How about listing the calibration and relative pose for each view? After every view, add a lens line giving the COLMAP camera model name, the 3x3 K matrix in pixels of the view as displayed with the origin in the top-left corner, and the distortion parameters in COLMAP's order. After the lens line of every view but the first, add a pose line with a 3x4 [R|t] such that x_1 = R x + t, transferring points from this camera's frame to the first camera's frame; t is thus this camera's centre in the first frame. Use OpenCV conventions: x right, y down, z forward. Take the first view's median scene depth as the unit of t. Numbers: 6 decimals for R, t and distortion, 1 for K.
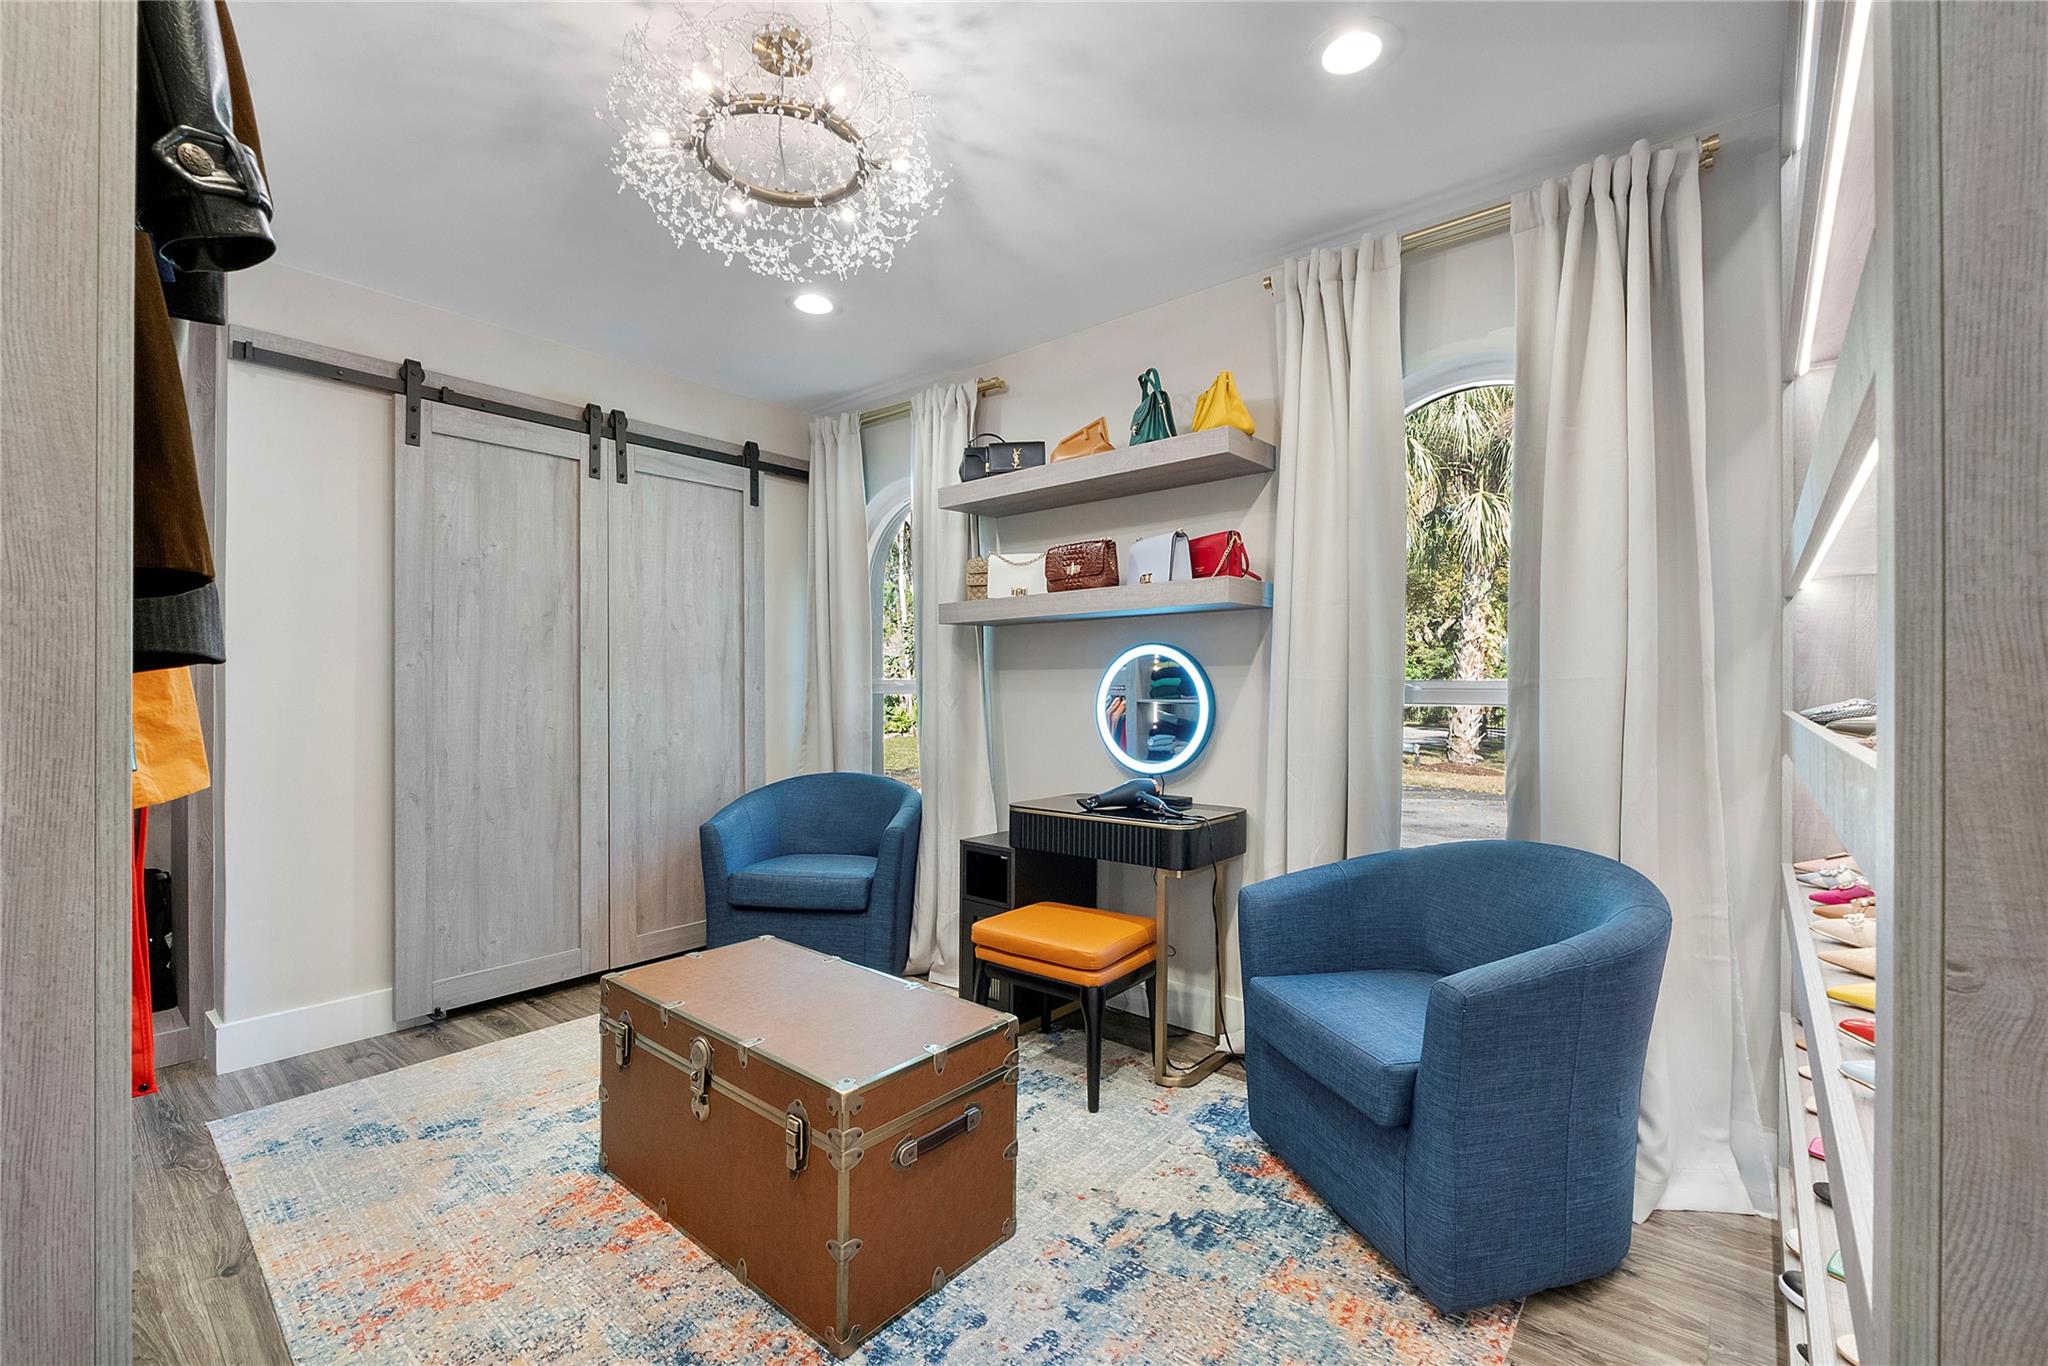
lens RADIAL K [[867.6, 0, 1028.9], [0, 867.6, 677.3], [0, 0, 1]] dist [-0.007338, 0.000179]
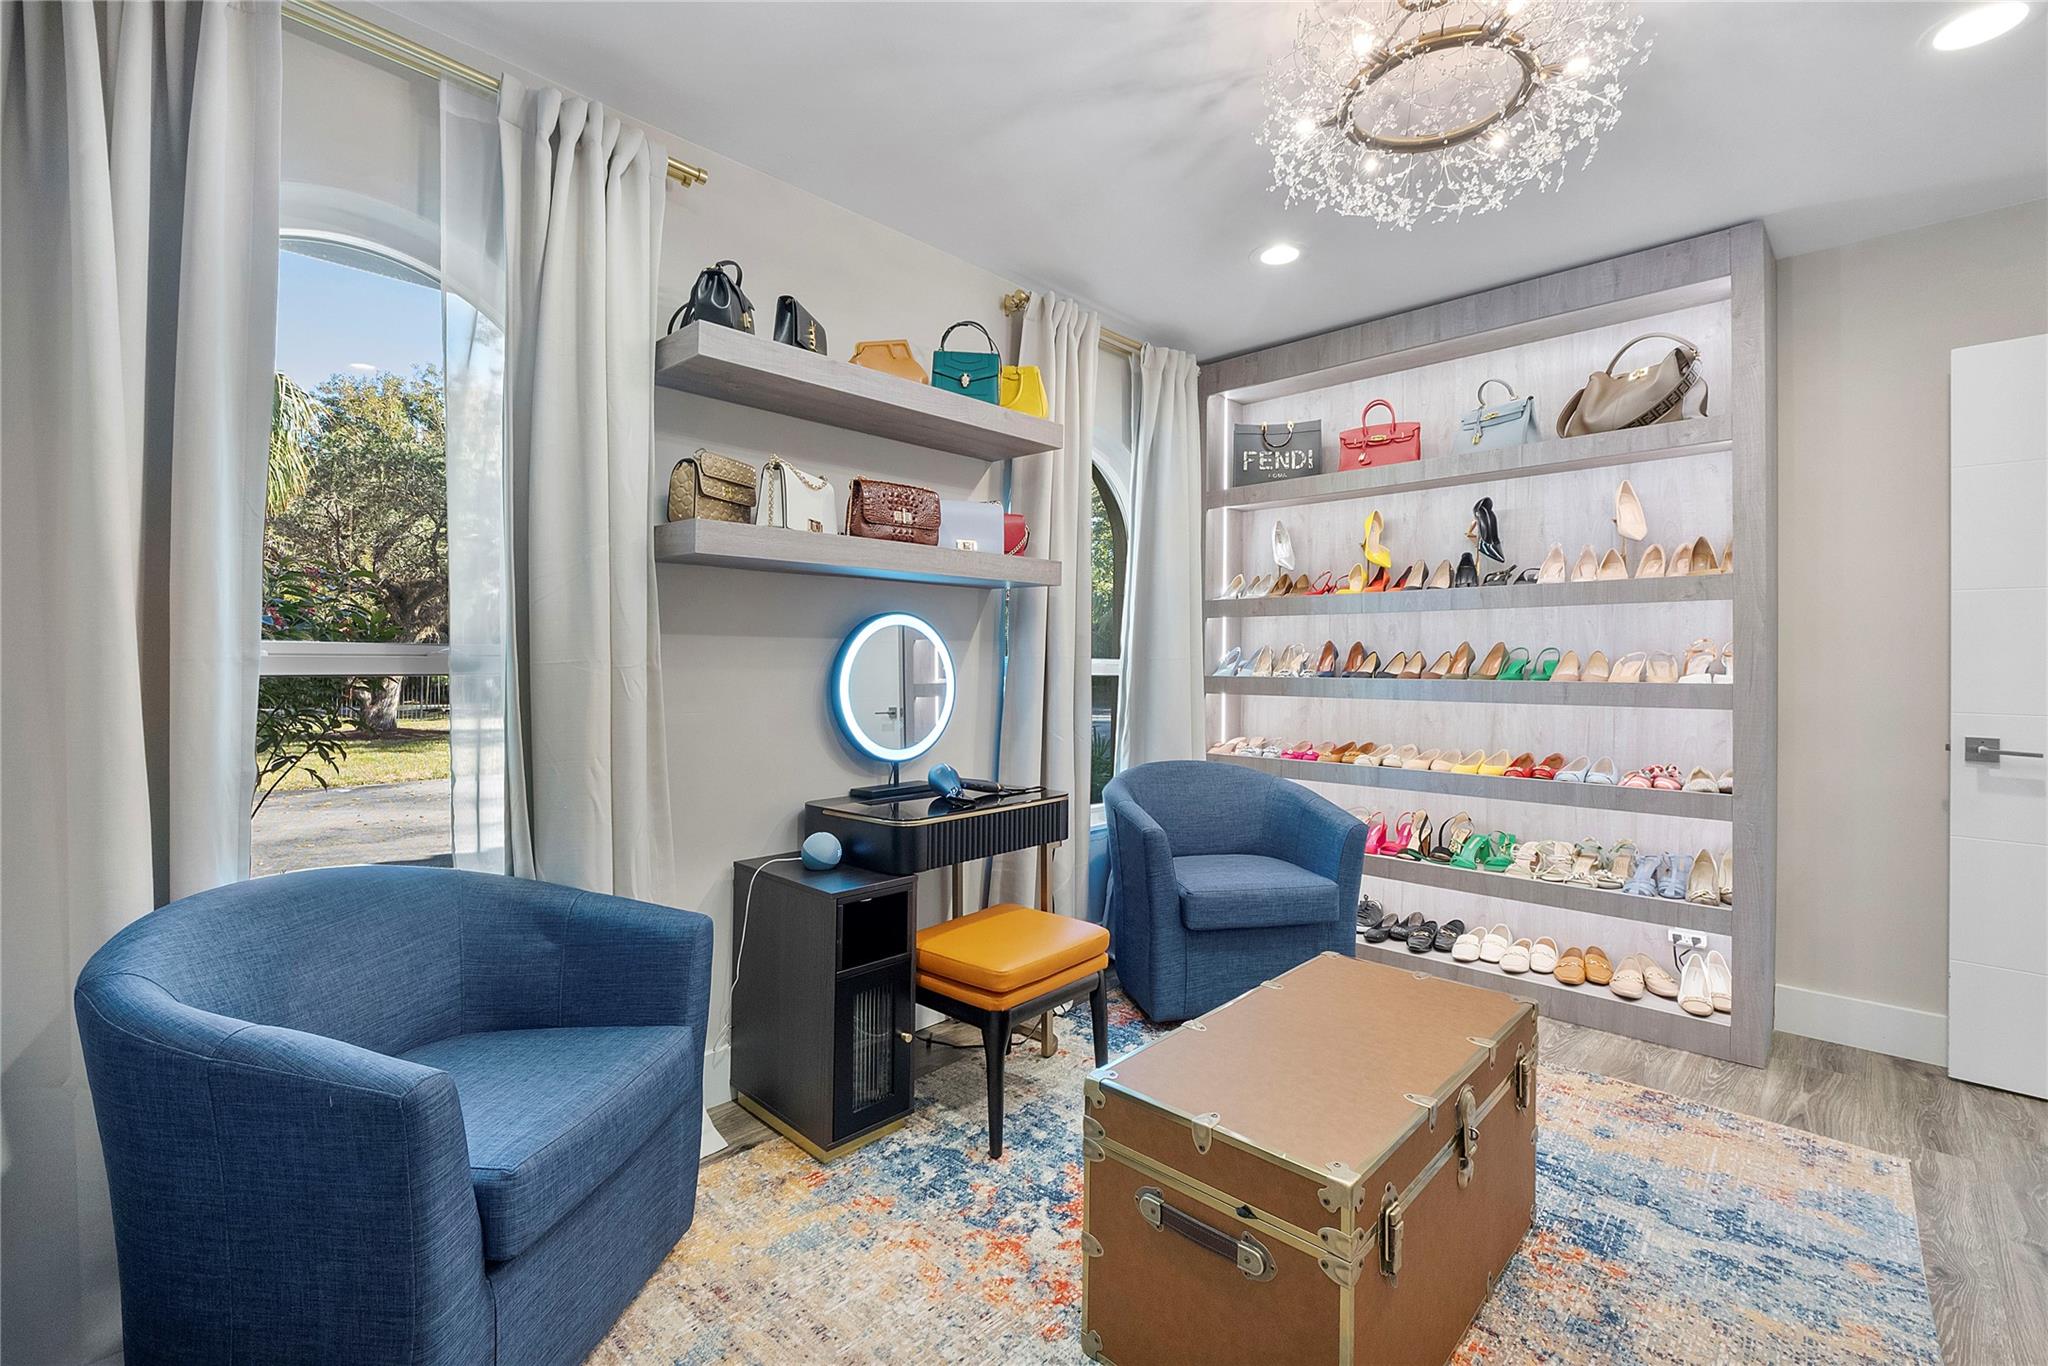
lens RADIAL K [[867.6, 0, 1028.9], [0, 867.6, 677.3], [0, 0, 1]] dist [-0.007338, 0.000179]
pose [[0.064500, -0.007044, 0.997893, -0.730170], [-0.002880, 0.999970, 0.007244, 0.019574], [-0.997914, -0.003341, 0.064478, 0.818404]]
